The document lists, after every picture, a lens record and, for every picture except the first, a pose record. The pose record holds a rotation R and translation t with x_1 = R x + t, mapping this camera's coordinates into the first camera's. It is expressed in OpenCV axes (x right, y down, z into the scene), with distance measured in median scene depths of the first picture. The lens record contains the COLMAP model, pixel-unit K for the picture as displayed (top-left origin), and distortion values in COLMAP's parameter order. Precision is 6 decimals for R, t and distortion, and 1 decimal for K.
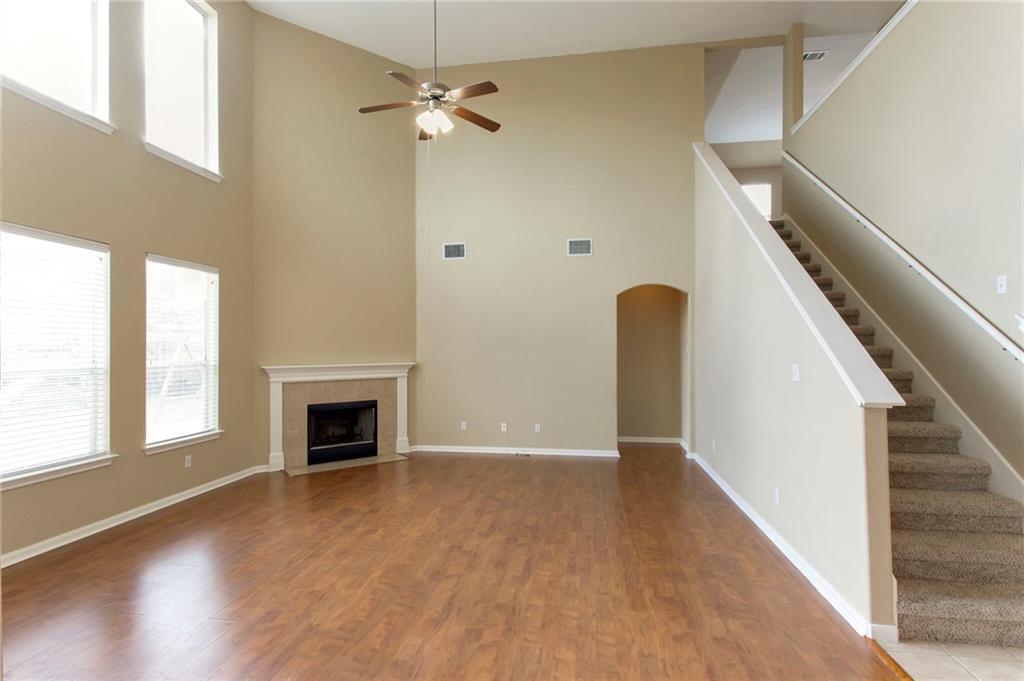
lens RADIAL K [[499.2, 0, 503.6], [0, 499.2, 348.6], [0, 0, 1]] dist [0.003091, -0.003336]
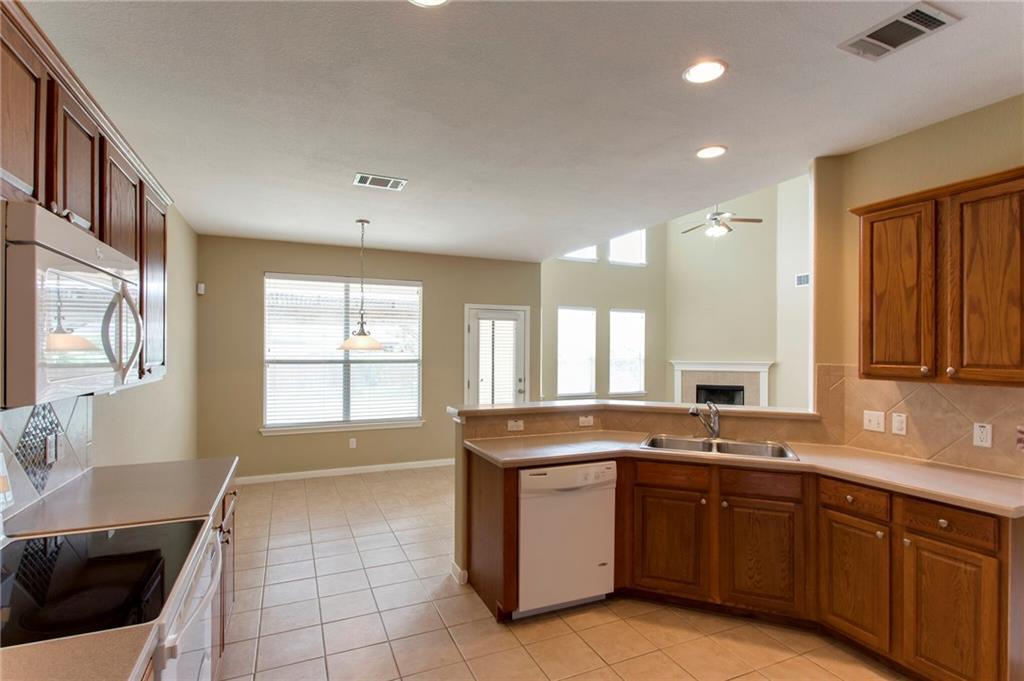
lens RADIAL K [[499.2, 0, 515.5], [0, 499.2, 346.4], [0, 0, 1]] dist [0.003091, -0.003336]
pose [[0.553198, 0.000222, -0.833050, 0.976568], [-0.009679, 0.999934, -0.006161, 0.000382], [0.832994, 0.011471, 0.553163, -0.638654]]
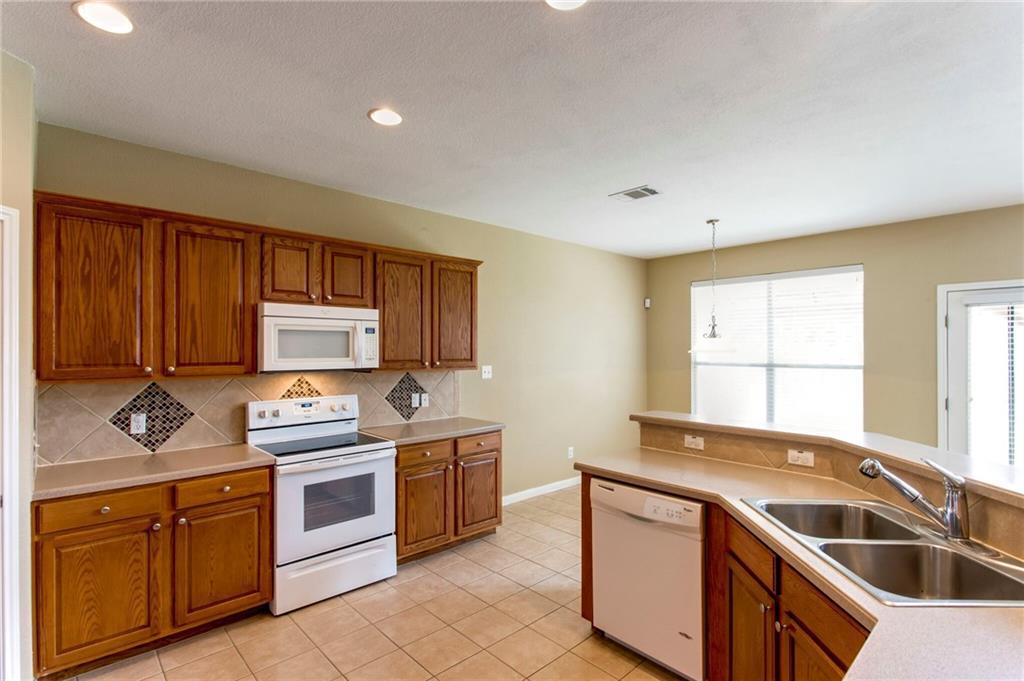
lens RADIAL K [[499.2, 0, 508.4], [0, 499.2, 348.4], [0, 0, 1]] dist [0.003091, -0.003336]
pose [[-0.611248, -0.000500, -0.791439, 0.996155], [-0.003775, 0.999990, 0.002284, -0.005079], [0.791430, 0.004384, -0.611244, -0.010291]]
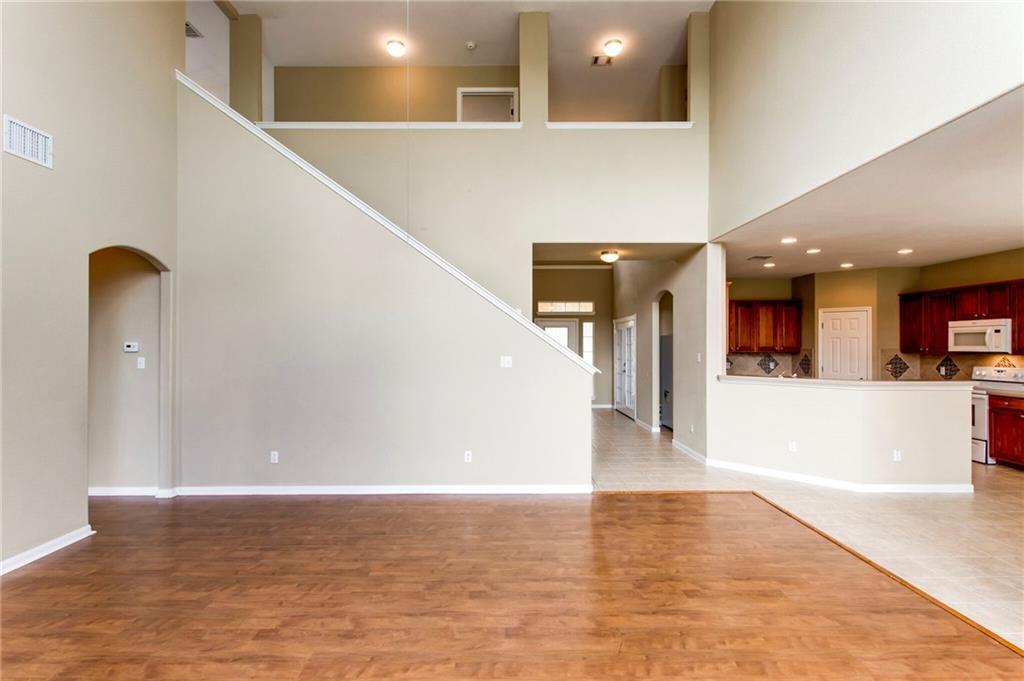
lens RADIAL K [[499.2, 0, 517.4], [0, 499.2, 341.3], [0, 0, 1]] dist [0.003091, -0.003336]
pose [[-0.183520, 0.007311, 0.982989, -0.660861], [0.005613, 0.999964, -0.006389, -0.000265], [-0.983000, 0.004345, -0.183554, 0.949727]]
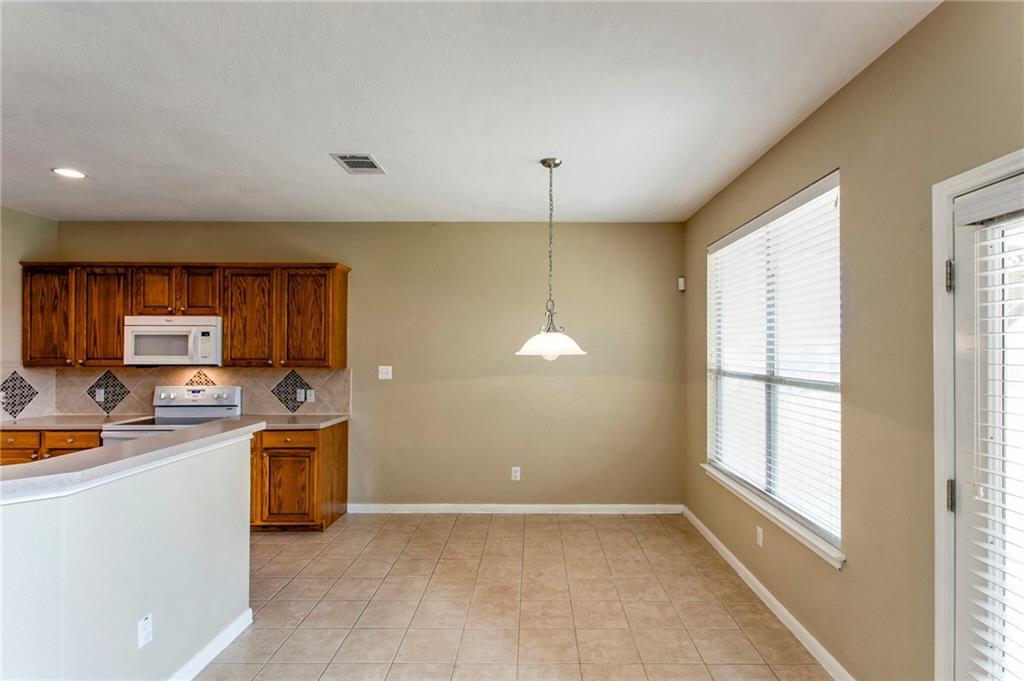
lens RADIAL K [[499.2, 0, 530.0], [0, 499.2, 349.9], [0, 0, 1]] dist [0.003091, -0.003336]
pose [[-0.986622, -0.000835, -0.163023, 0.029012], [-0.001719, 0.999985, 0.005277, -0.005862], [0.163017, 0.005486, -0.986608, 0.399927]]
